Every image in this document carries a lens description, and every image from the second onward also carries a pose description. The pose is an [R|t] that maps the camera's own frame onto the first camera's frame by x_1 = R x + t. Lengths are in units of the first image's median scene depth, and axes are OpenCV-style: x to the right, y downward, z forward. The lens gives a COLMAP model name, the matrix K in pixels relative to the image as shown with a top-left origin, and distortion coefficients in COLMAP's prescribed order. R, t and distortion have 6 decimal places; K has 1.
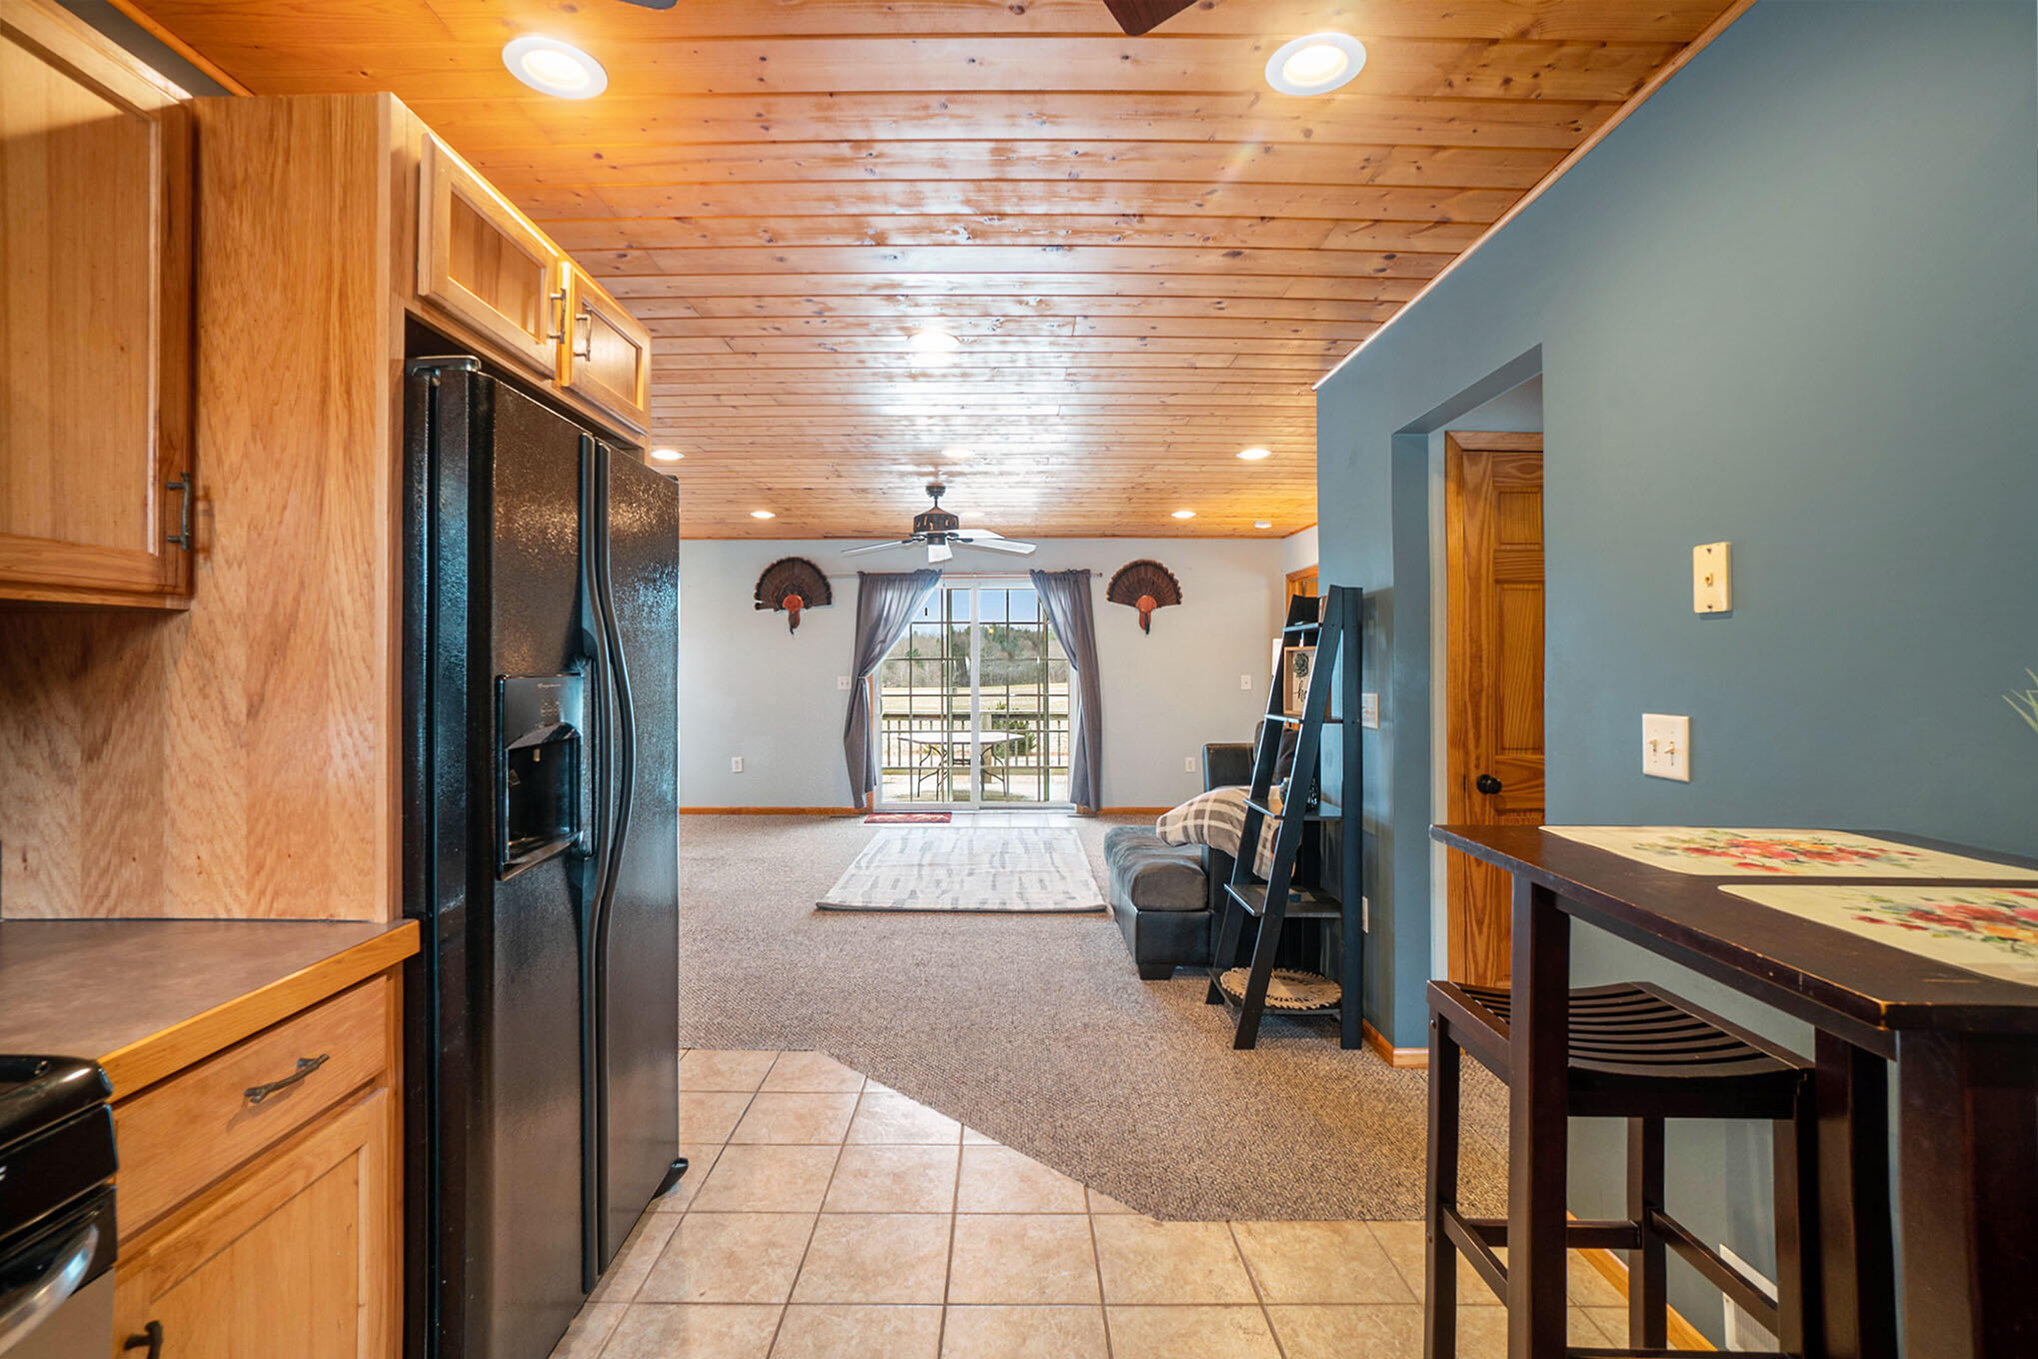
lens RADIAL K [[933.6, 0, 1011.0], [0, 933.6, 684.2], [0, 0, 1]] dist [-0.045117, 0.017438]
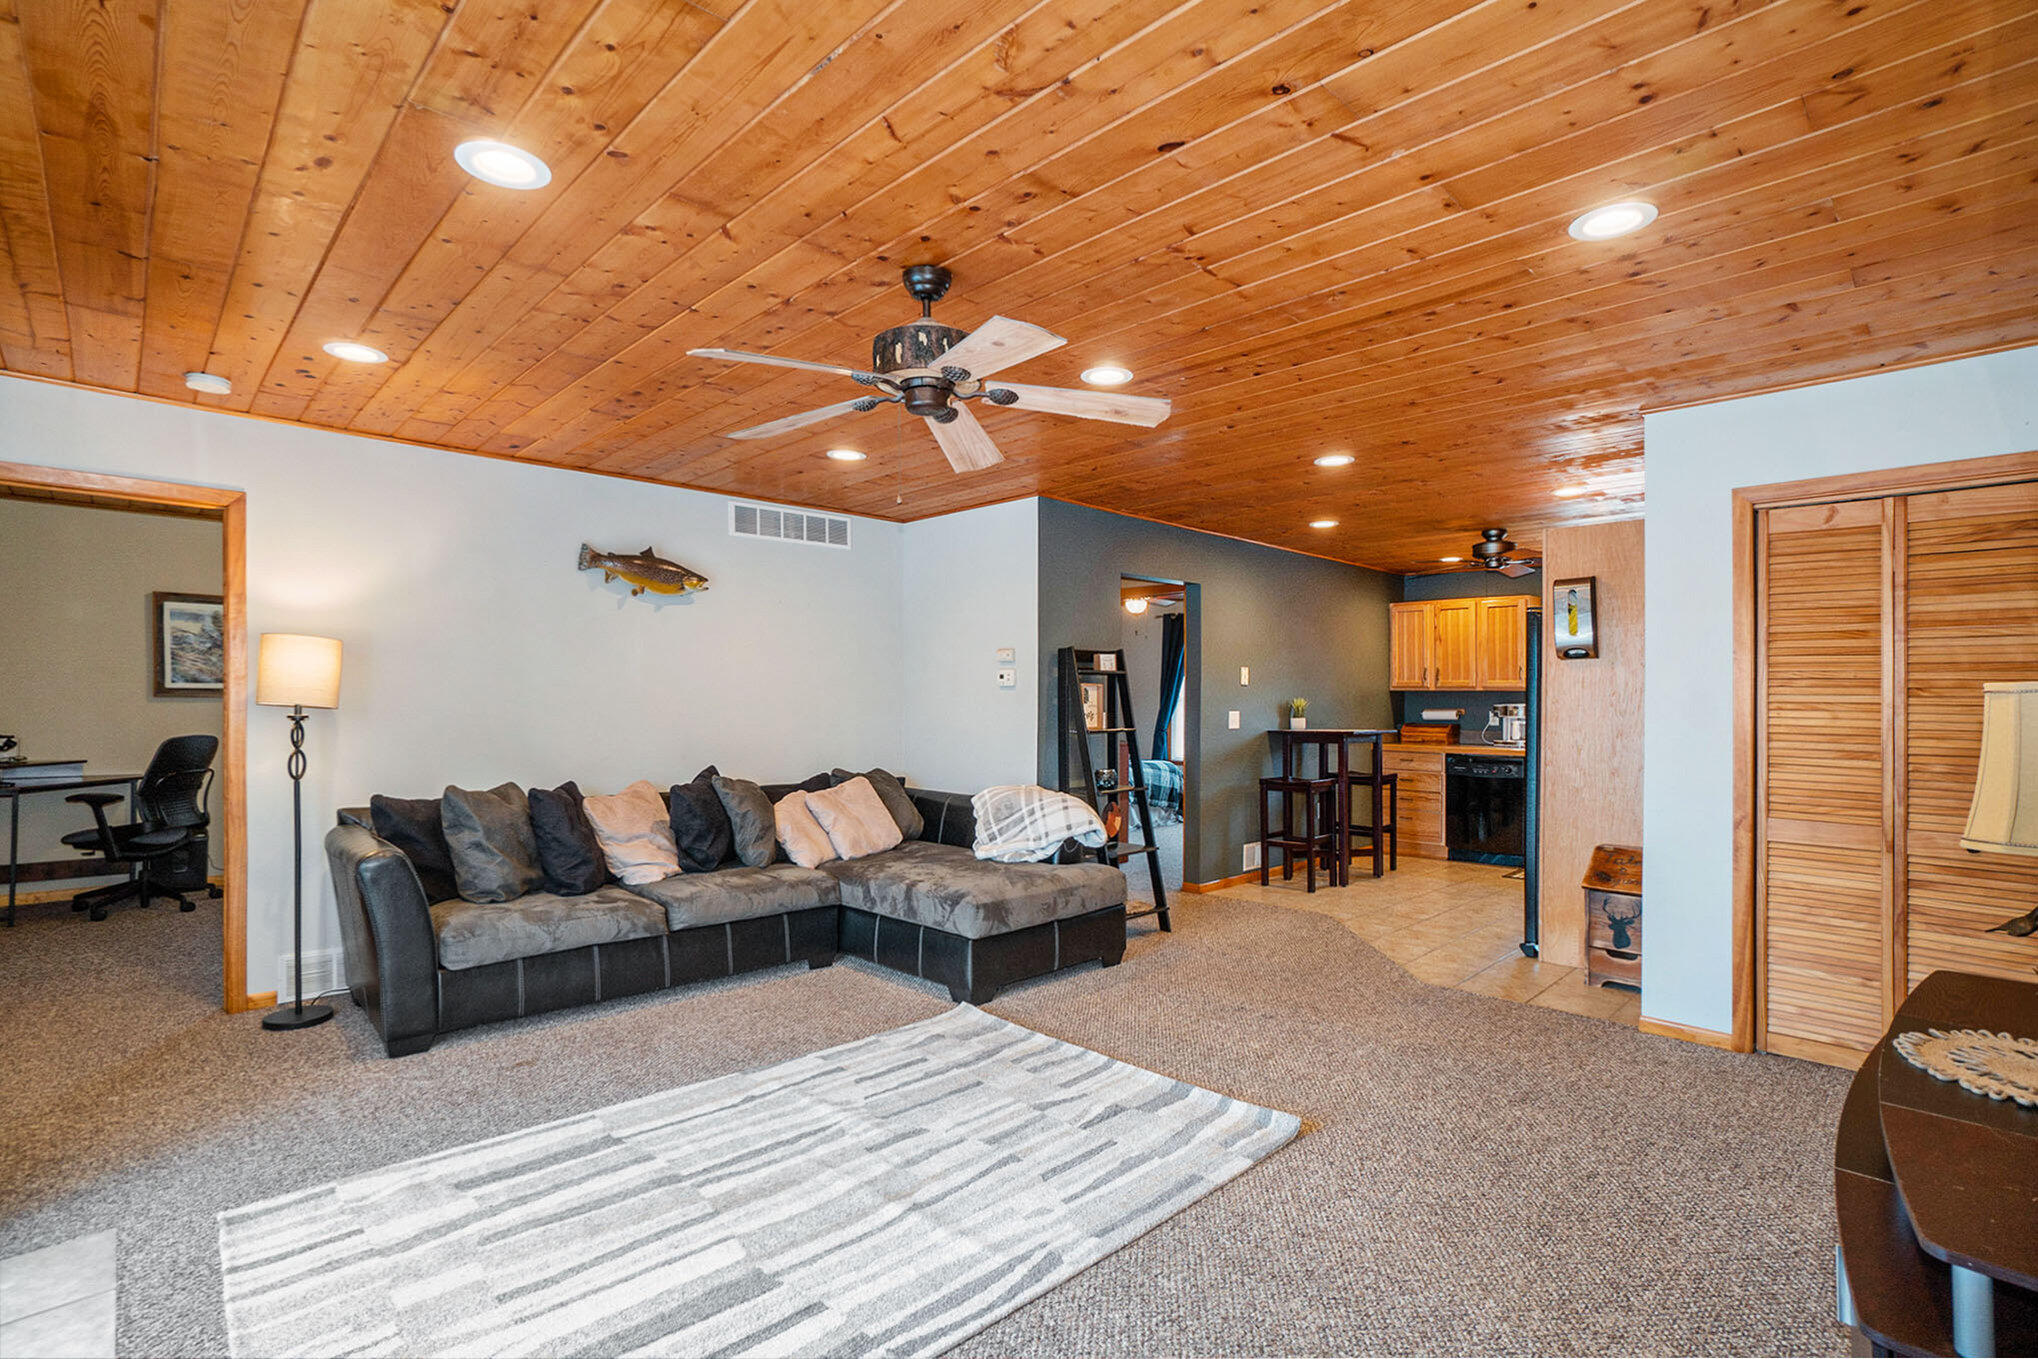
lens RADIAL K [[958.1, 0, 998.0], [0, 958.1, 693.8], [0, 0, 1]] dist [-0.023978, 0.000480]
pose [[-0.688282, -0.005125, 0.725426, -0.303609], [0.004035, 0.999933, 0.010893, -0.017433], [-0.725432, 0.010425, -0.688214, 0.929621]]
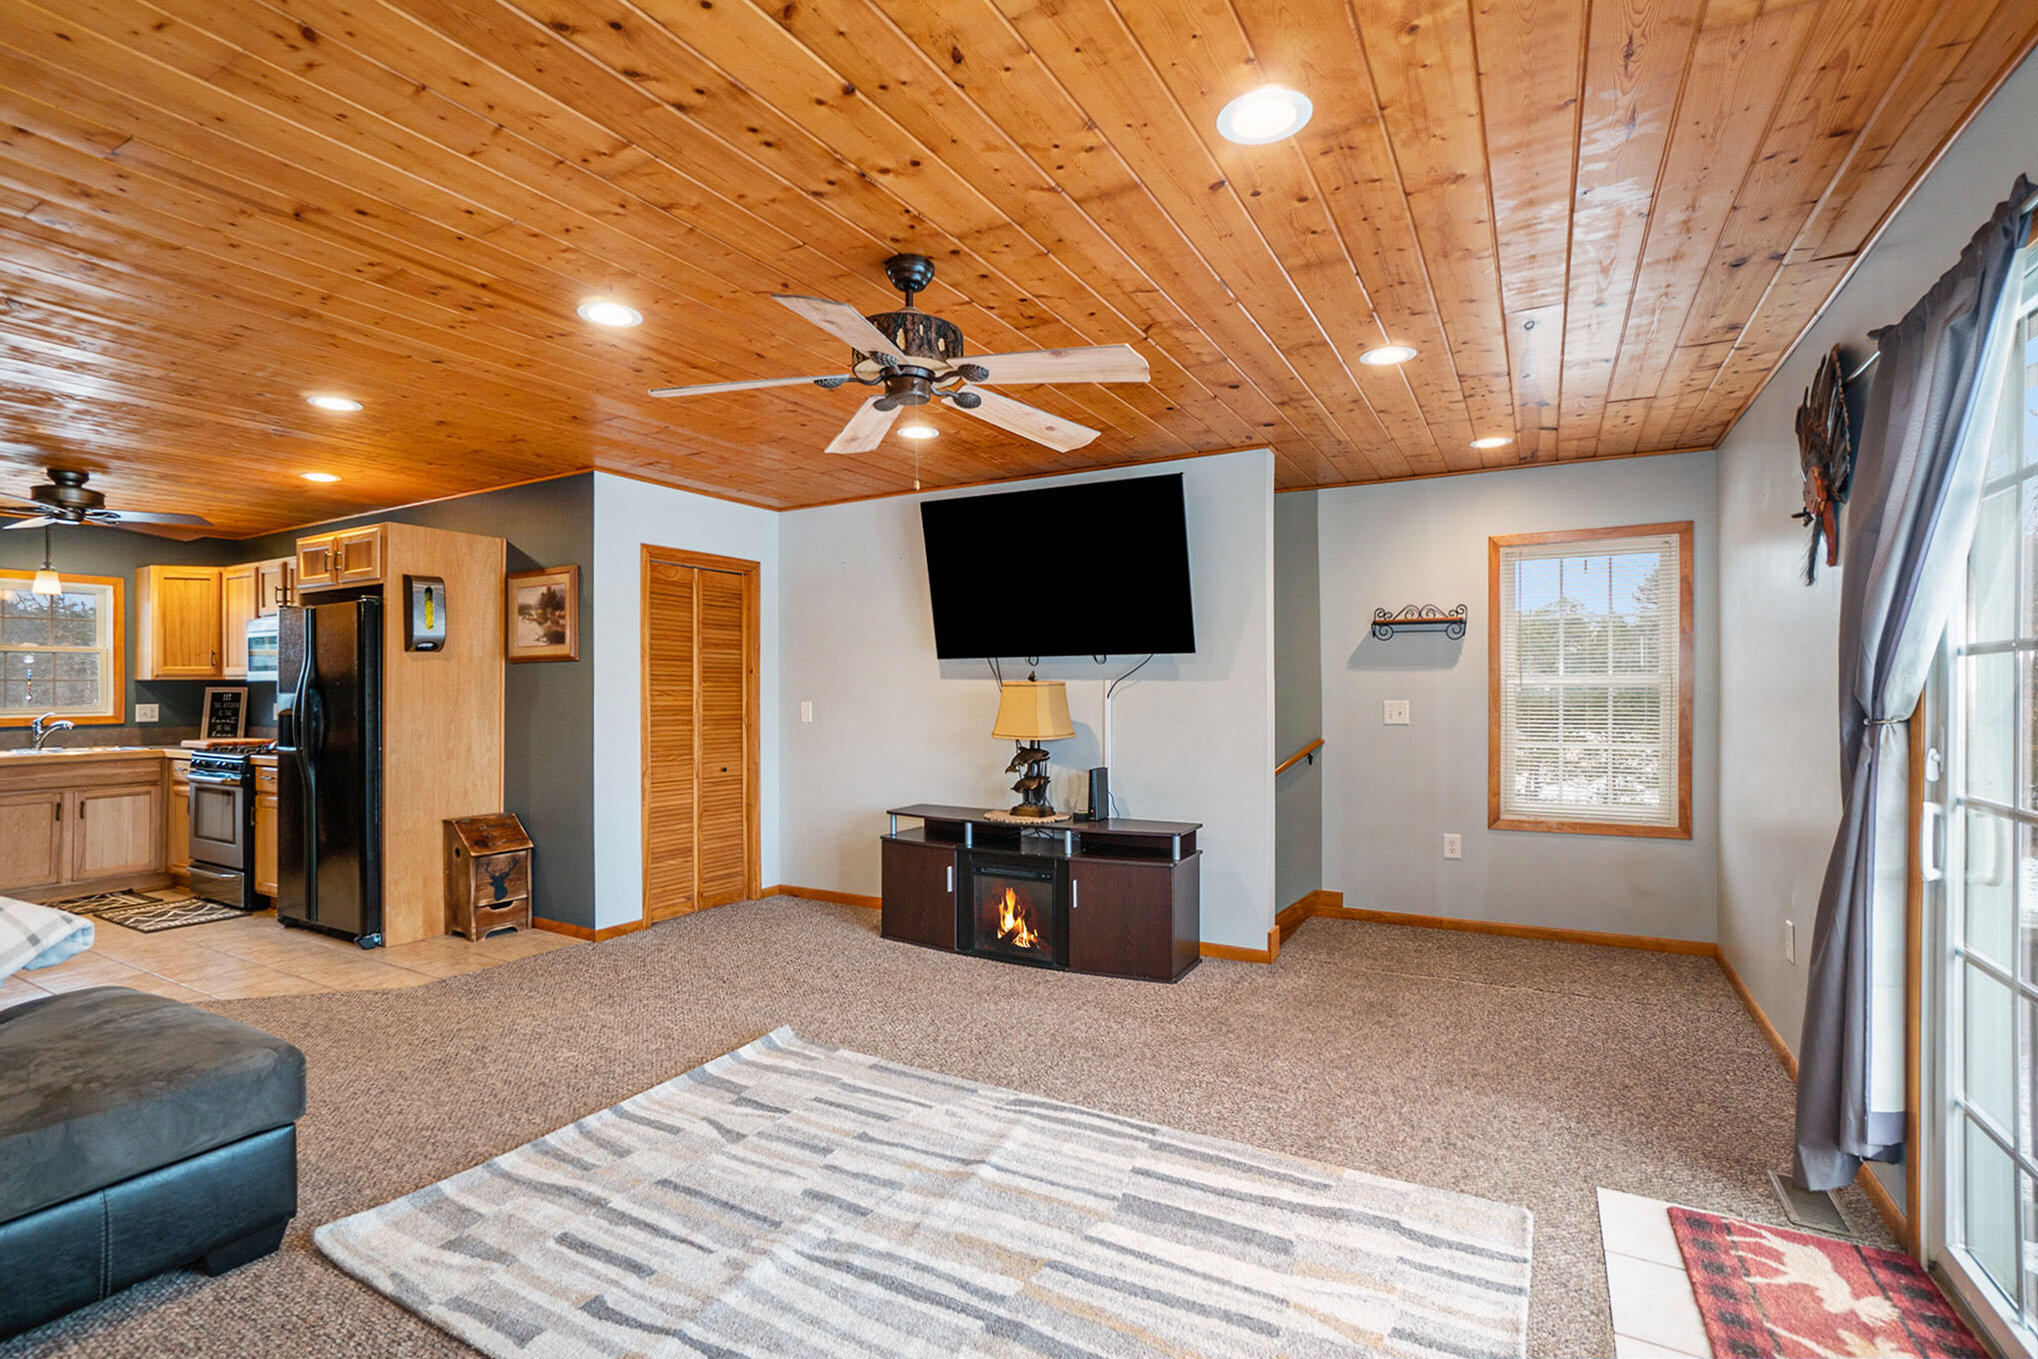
lens RADIAL K [[933.6, 0, 1011.0], [0, 933.6, 684.2], [0, 0, 1]] dist [-0.045117, 0.017438]
pose [[-0.496628, -0.010931, -0.867895, 0.189039], [-0.013994, 0.999892, -0.004586, -0.012181], [0.867851, 0.009868, -0.496727, 0.907652]]
